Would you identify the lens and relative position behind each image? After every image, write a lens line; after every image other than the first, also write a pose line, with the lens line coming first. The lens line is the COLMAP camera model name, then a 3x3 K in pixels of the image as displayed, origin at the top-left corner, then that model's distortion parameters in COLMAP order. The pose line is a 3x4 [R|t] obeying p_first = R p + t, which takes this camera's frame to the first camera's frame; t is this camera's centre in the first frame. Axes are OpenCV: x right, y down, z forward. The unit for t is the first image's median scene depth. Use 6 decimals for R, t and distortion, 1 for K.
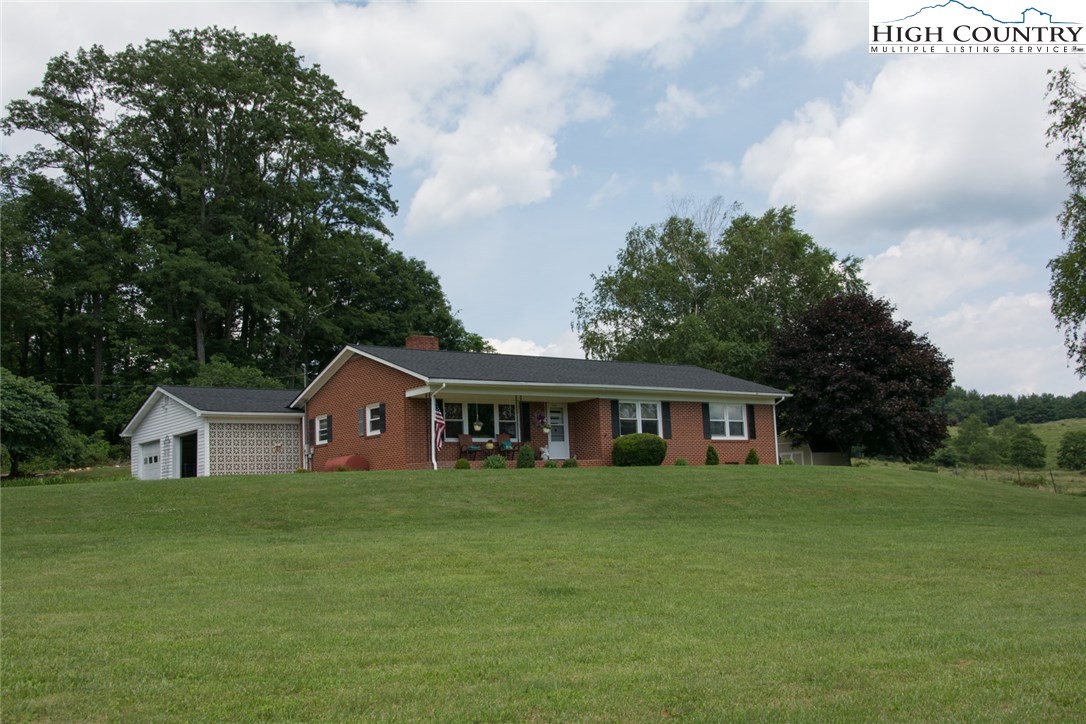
lens RADIAL K [[1131.3, 0, 543.0], [0, 1131.3, 362.0], [0, 0, 1]] dist [-0.137203, 0.001571]
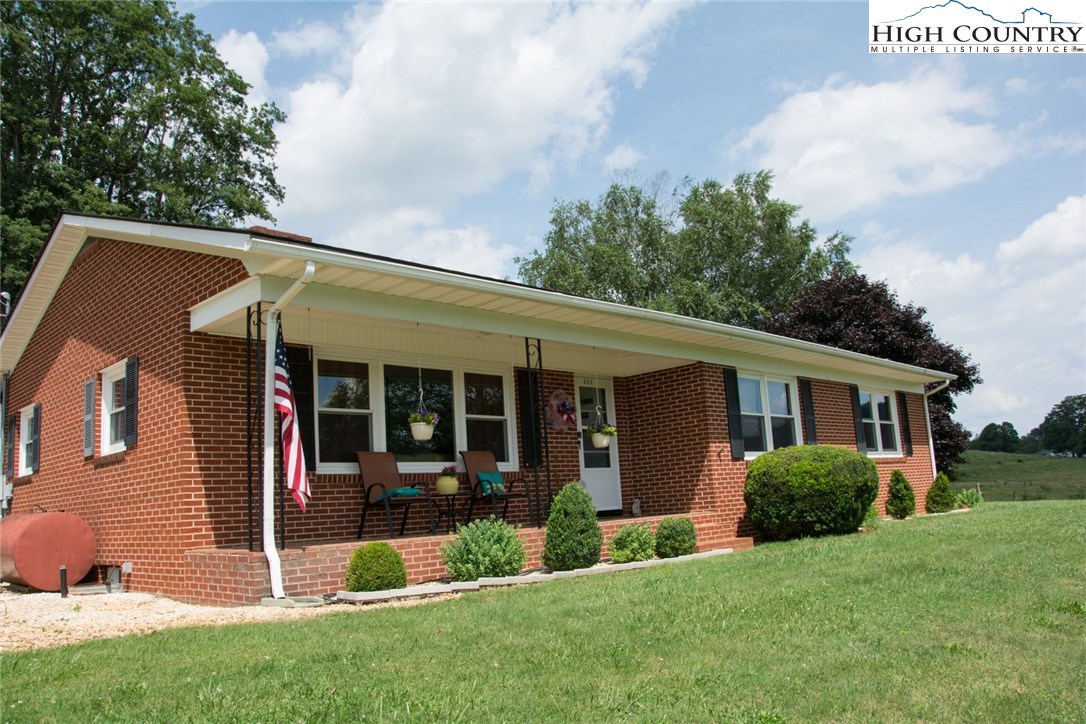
lens RADIAL K [[842.0, 0, 543.0], [0, 842.0, 362.0], [0, 0, 1]] dist [-0.158945, 0.000992]
pose [[0.987871, 0.011664, 0.154840, -0.053265], [-0.005286, 0.999123, -0.041543, 0.042603], [-0.155188, 0.040221, 0.987066, 0.670124]]
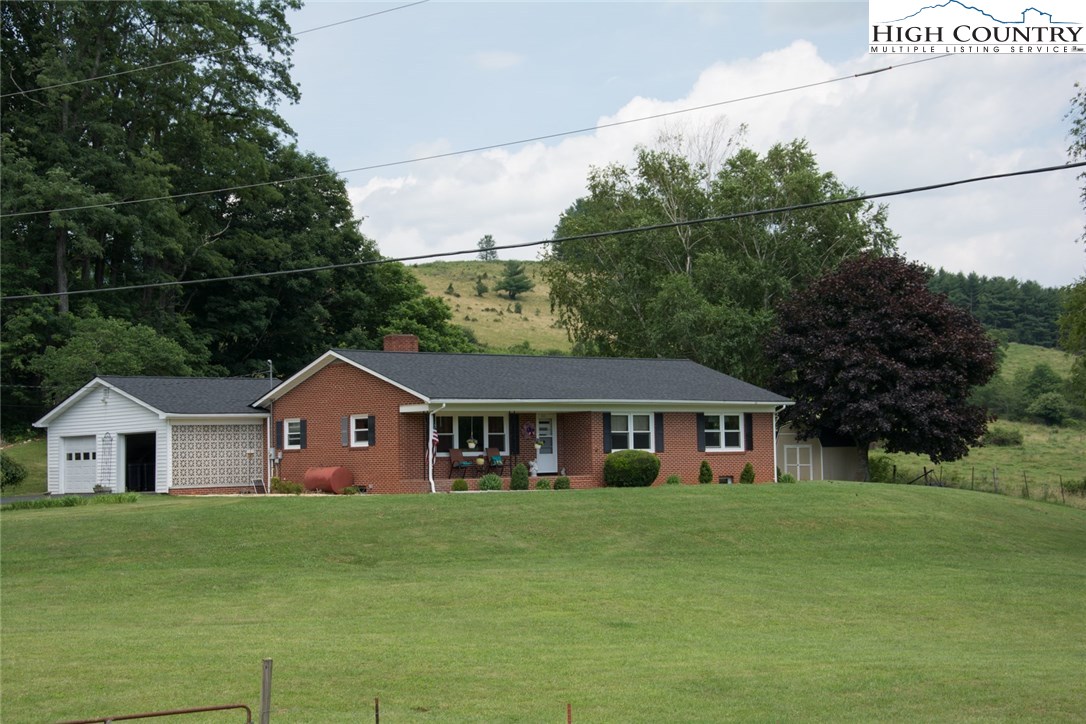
lens RADIAL K [[1879.9, 0, 543.0], [0, 1879.9, 362.0], [0, 0, 1]] dist [0.003771, -0.023416]
pose [[0.997255, 0.027518, 0.068745, -0.097357], [-0.032981, 0.996278, 0.079636, -0.129007], [-0.066298, -0.081684, 0.994451, -0.555168]]
